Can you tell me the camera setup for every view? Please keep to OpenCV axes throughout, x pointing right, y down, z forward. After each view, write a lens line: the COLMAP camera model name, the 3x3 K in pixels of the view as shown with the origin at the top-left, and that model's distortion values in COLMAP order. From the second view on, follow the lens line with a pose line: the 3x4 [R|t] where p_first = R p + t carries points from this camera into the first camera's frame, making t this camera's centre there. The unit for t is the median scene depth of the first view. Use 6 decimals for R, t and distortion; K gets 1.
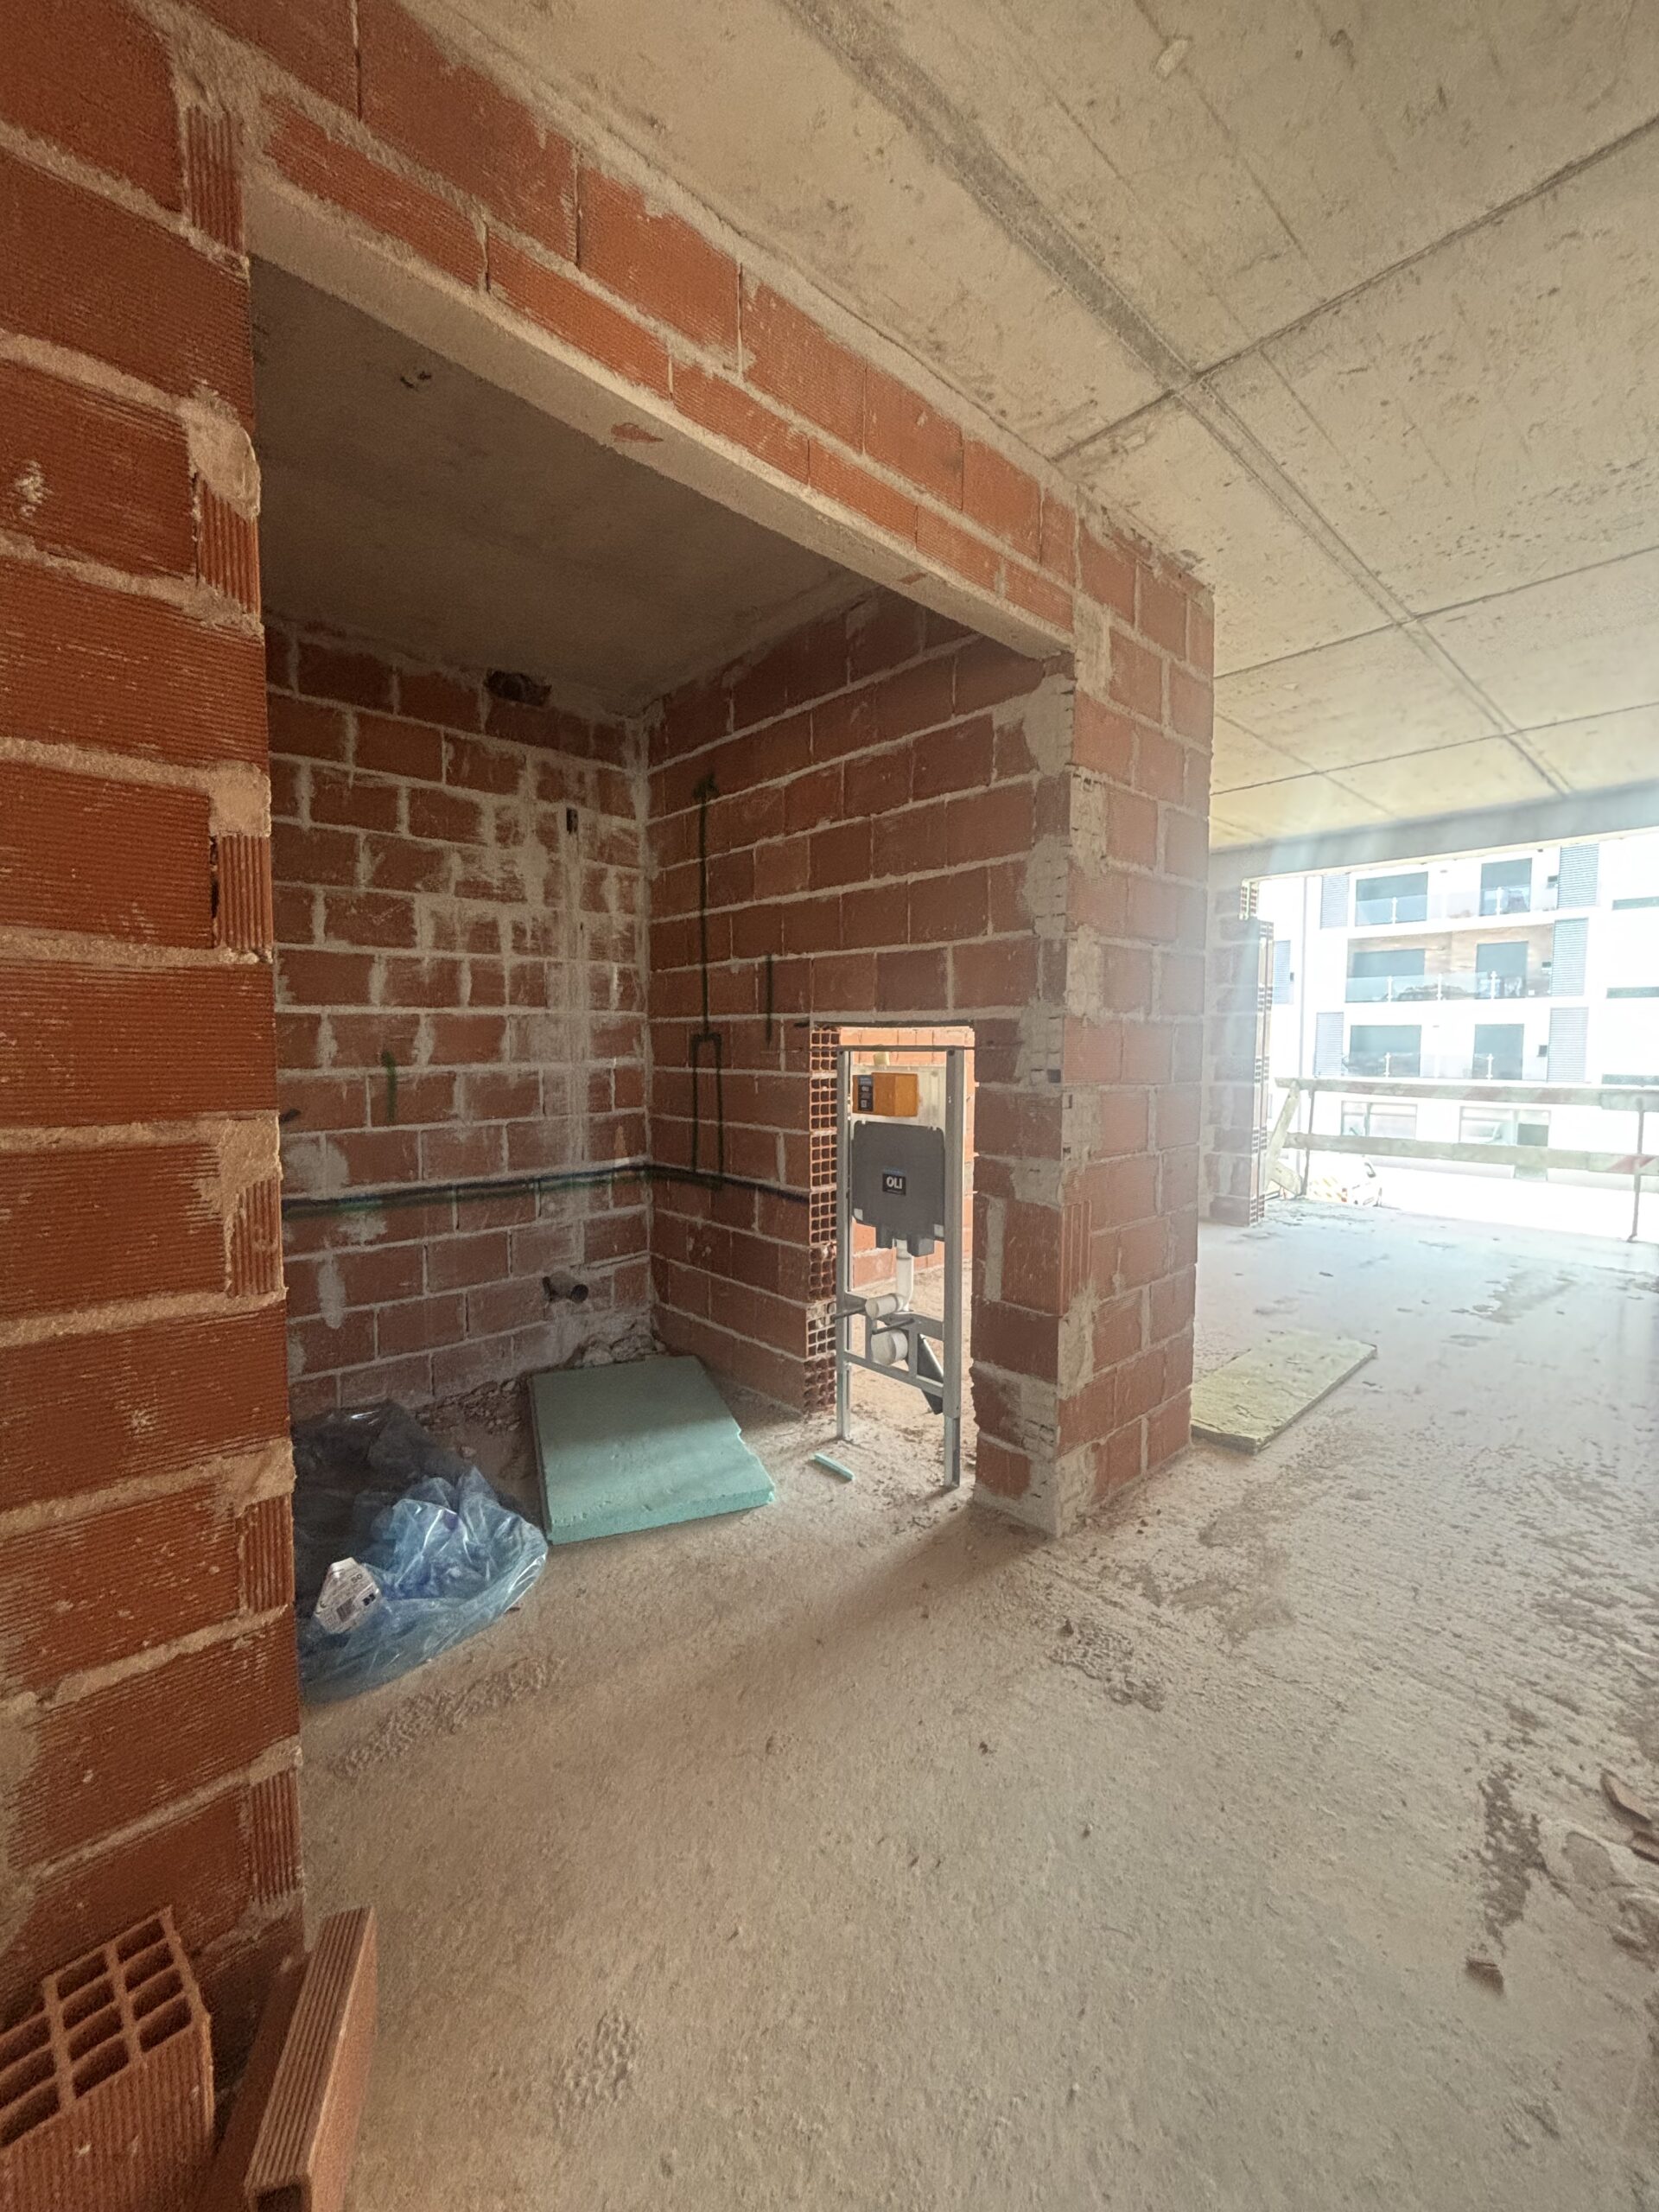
lens RADIAL K [[894.3, 0, 845.3], [0, 894.3, 1102.7], [0, 0, 1]] dist [-0.000191, 0.000184]
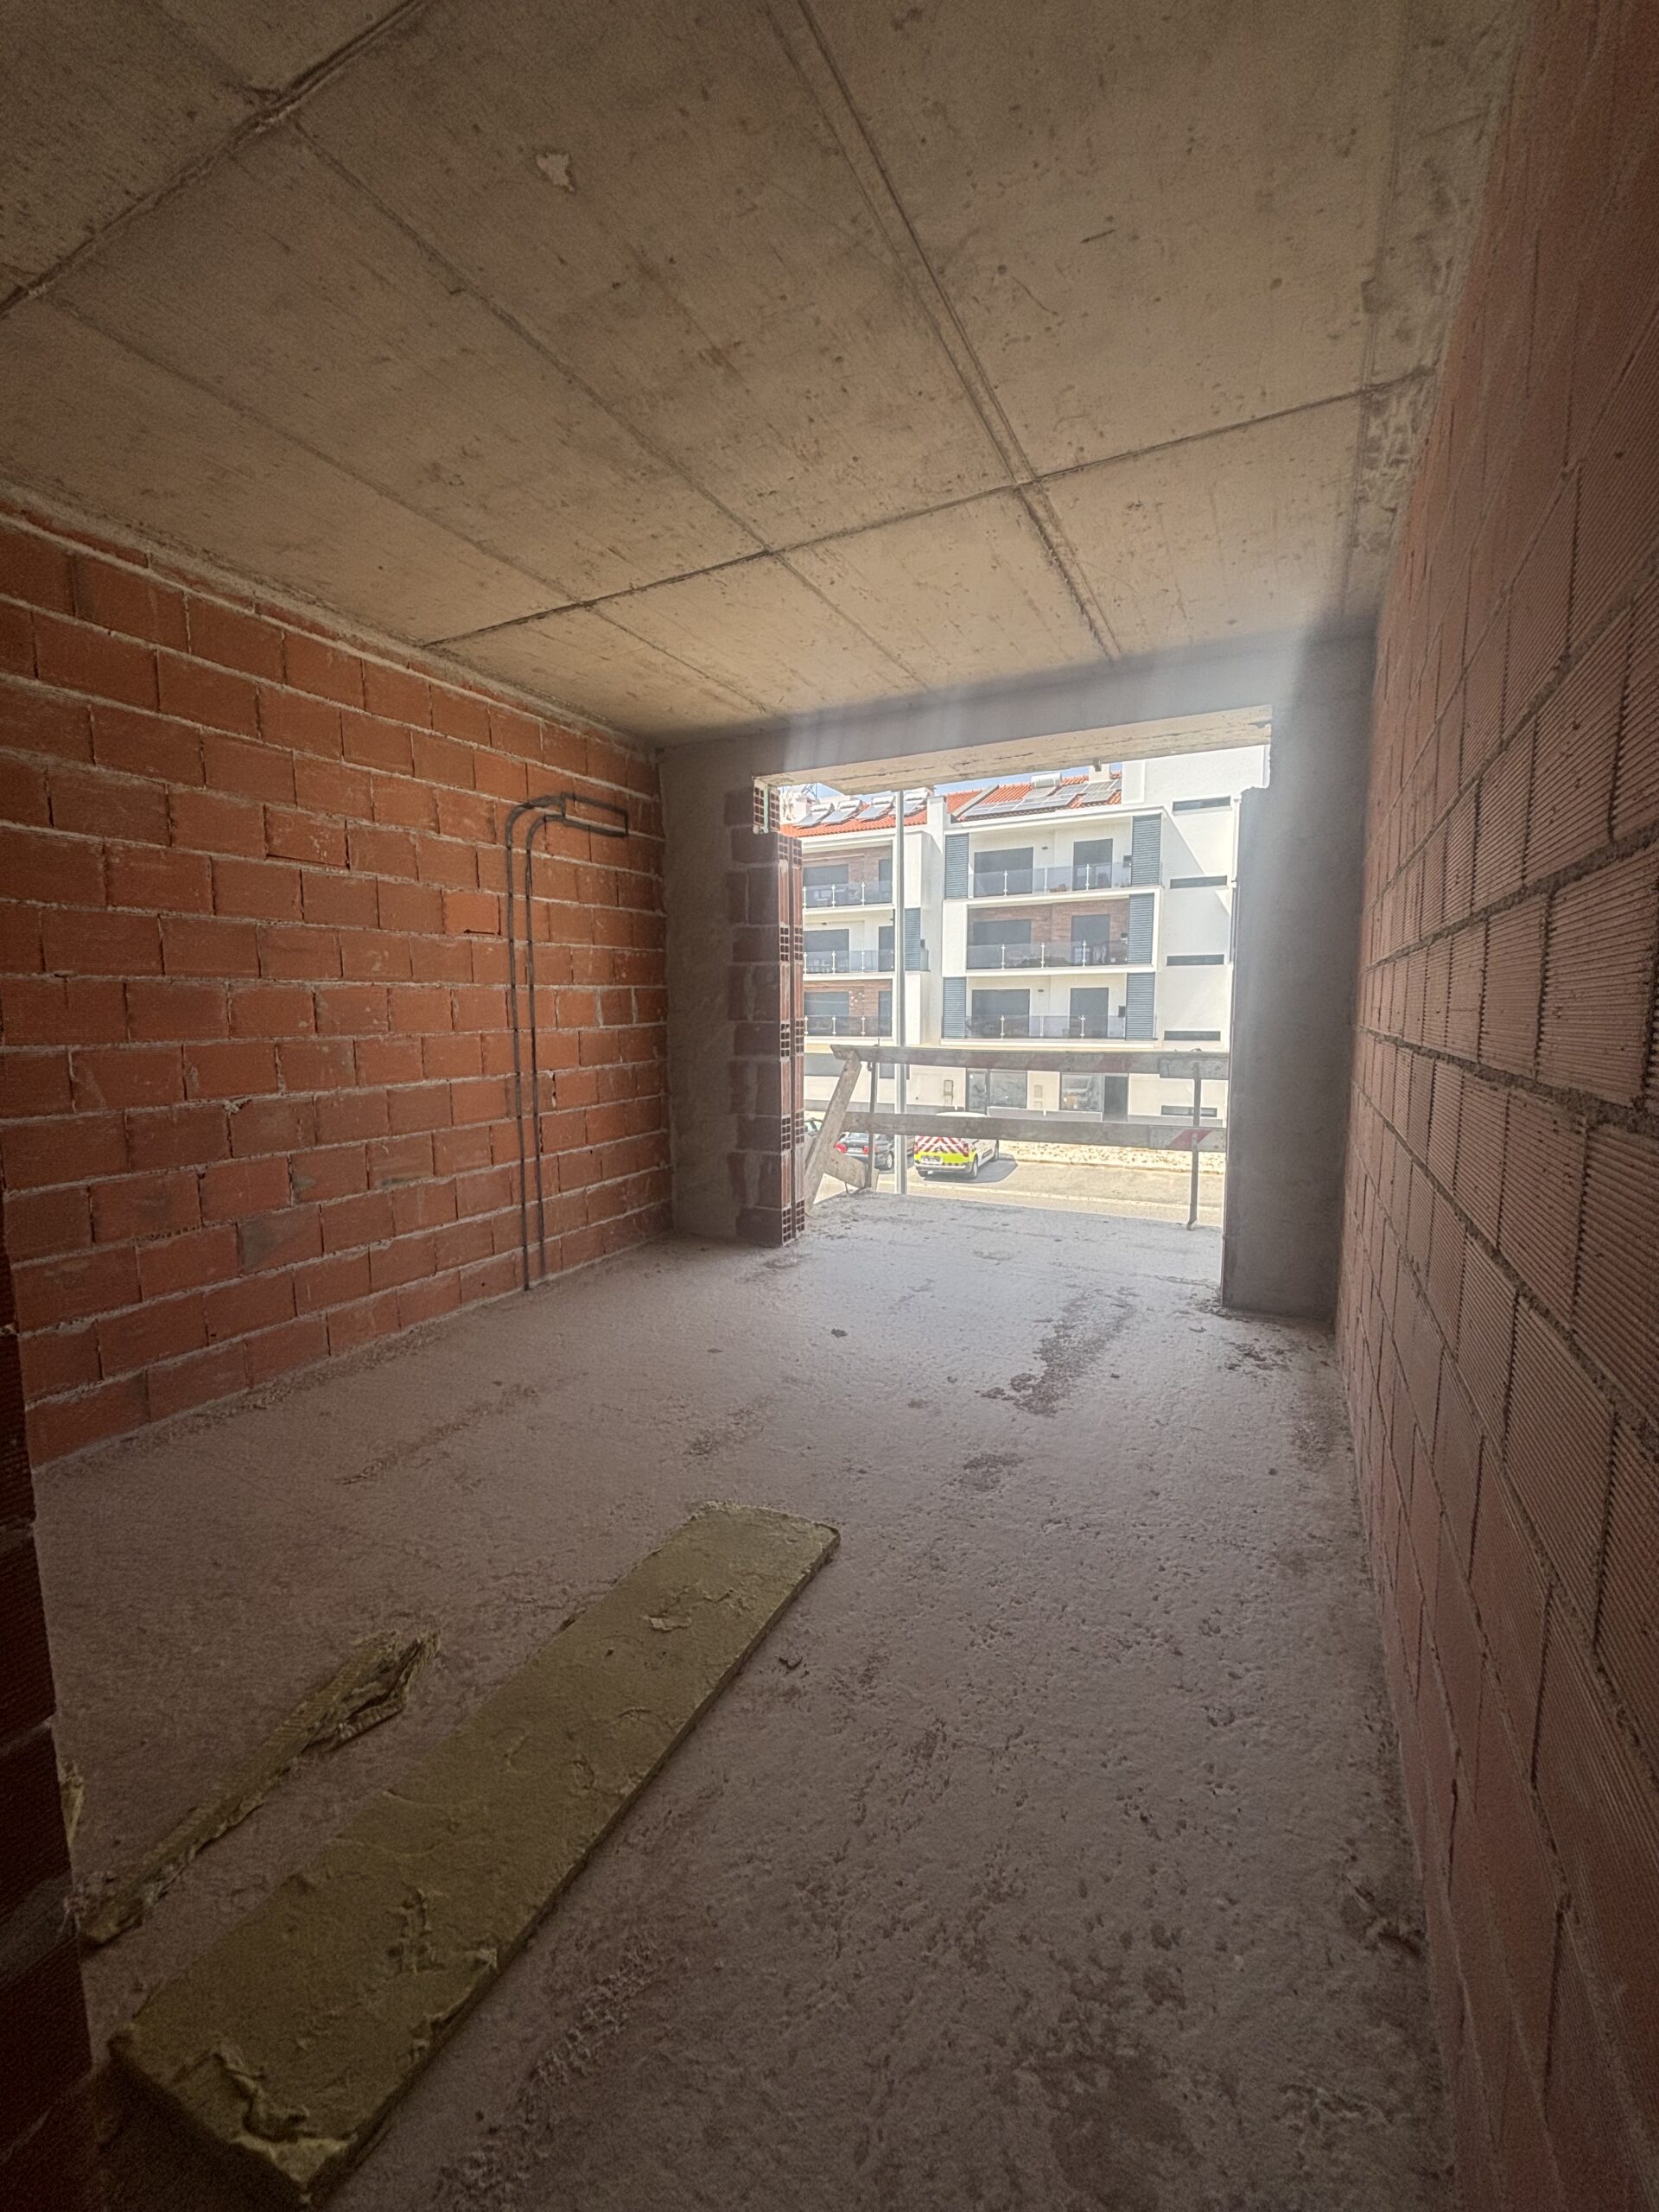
lens RADIAL K [[894.3, 0, 837.2], [0, 894.3, 1102.4], [0, 0, 1]] dist [-0.000191, 0.000184]
pose [[0.938976, -0.041849, 0.341428, 0.223439], [0.029014, 0.998670, 0.042618, -0.013123], [-0.342757, -0.030111, 0.938941, 0.258261]]
